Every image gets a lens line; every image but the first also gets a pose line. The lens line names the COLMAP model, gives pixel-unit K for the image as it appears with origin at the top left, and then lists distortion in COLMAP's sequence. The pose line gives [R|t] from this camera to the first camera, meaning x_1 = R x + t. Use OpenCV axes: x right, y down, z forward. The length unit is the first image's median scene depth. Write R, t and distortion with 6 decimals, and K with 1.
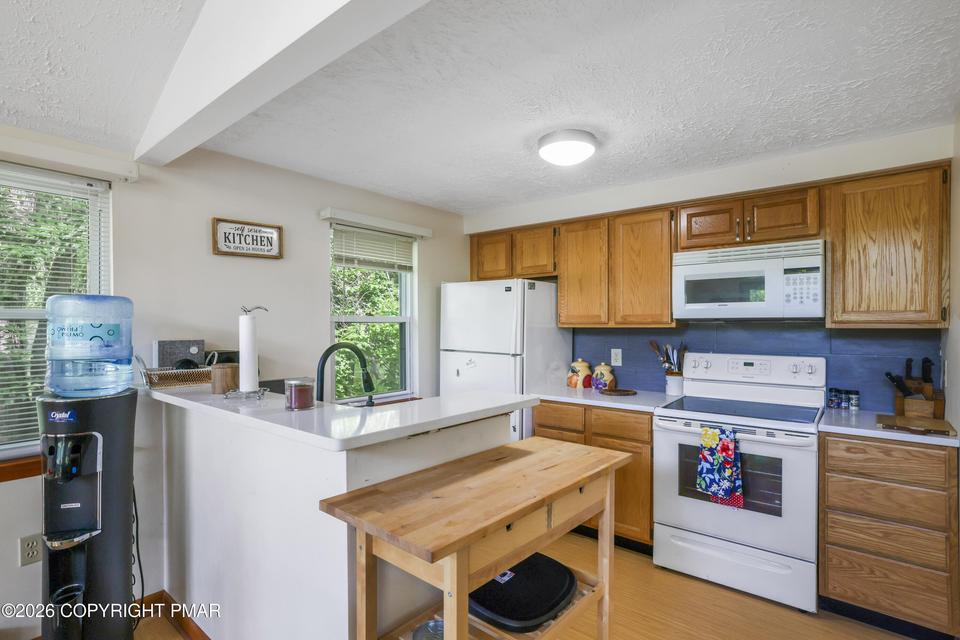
lens RADIAL K [[488.9, 0, 478.8], [0, 488.9, 324.8], [0, 0, 1]] dist [-0.002704, 0.000127]
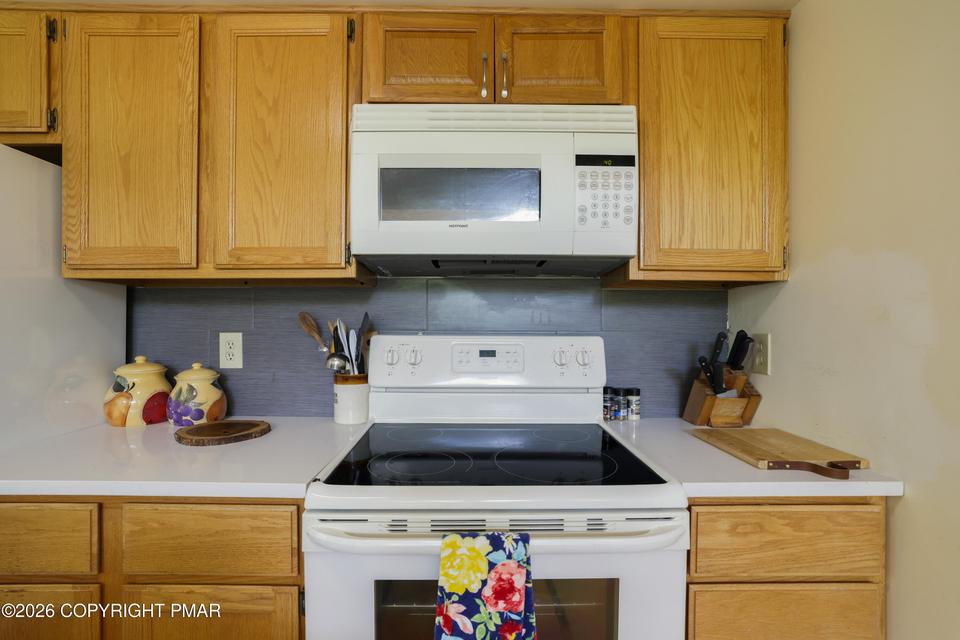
lens RADIAL K [[437.9, 0, 476.0], [0, 437.9, 327.2], [0, 0, 1]] dist [-0.039084, 0.014532]
pose [[0.766797, -0.002589, 0.641885, 0.250984], [-0.003592, 0.999959, 0.008324, 0.050995], [-0.641880, -0.008689, 0.766756, 0.678778]]
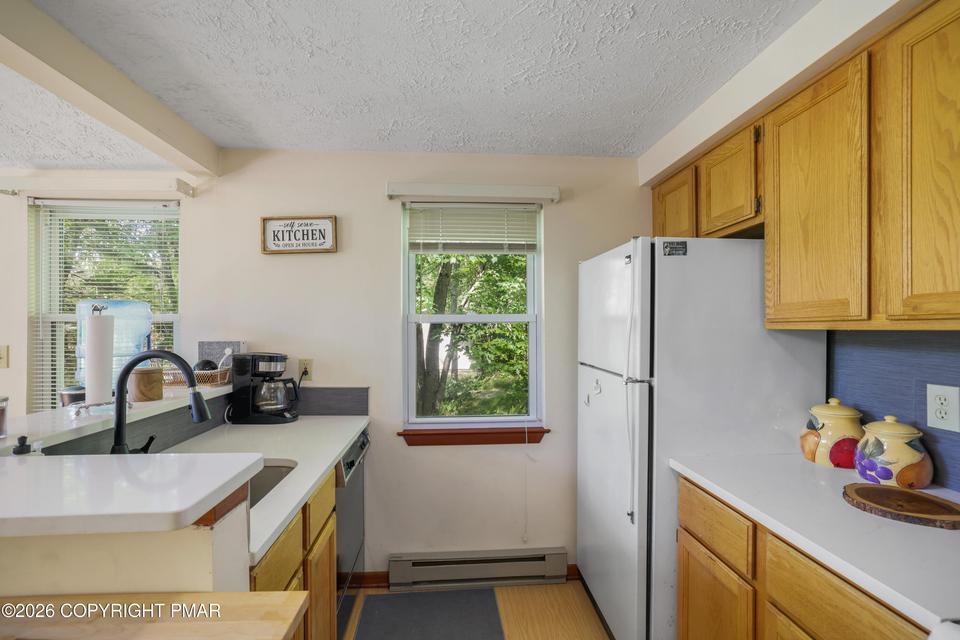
lens RADIAL K [[437.9, 0, 476.0], [0, 437.9, 327.2], [0, 0, 1]] dist [-0.039084, 0.014532]
pose [[0.682336, 0.000216, -0.731039, 0.357138], [0.000492, 1.000000, 0.000754, 0.003007], [0.731039, -0.000874, 0.682336, 0.642794]]
